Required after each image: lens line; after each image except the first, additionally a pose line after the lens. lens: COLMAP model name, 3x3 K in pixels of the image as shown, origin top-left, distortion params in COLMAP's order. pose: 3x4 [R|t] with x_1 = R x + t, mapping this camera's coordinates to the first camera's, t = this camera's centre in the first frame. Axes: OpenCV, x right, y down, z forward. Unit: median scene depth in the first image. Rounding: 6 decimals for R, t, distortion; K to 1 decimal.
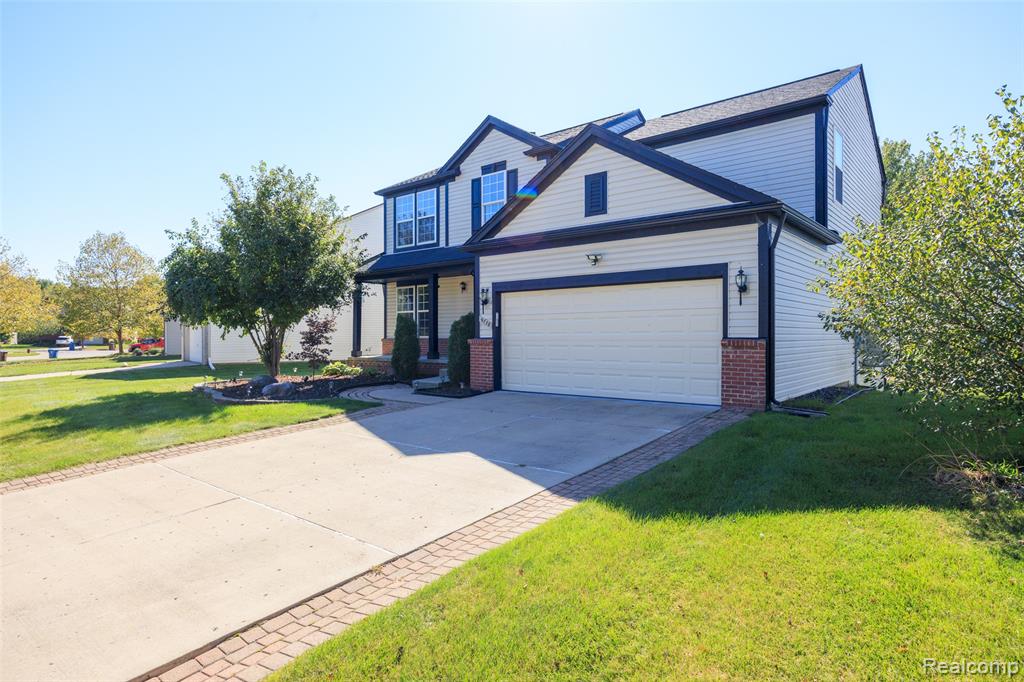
lens RADIAL K [[566.1, 0, 509.3], [0, 566.1, 339.5], [0, 0, 1]] dist [0.002965, -0.002095]
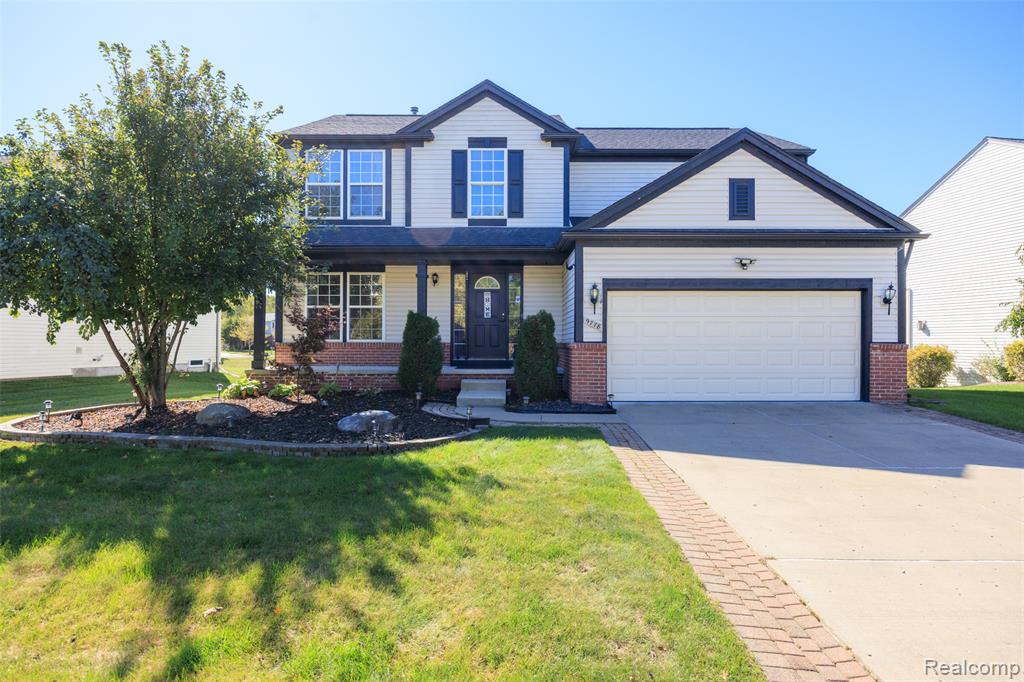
lens RADIAL K [[566.1, 0, 510.9], [0, 566.1, 344.0], [0, 0, 1]] dist [0.002965, -0.002095]
pose [[0.783255, 0.006154, 0.621671, -0.676002], [-0.002039, 0.999971, -0.007330, 0.007789], [-0.621698, 0.004474, 0.783244, 0.399129]]
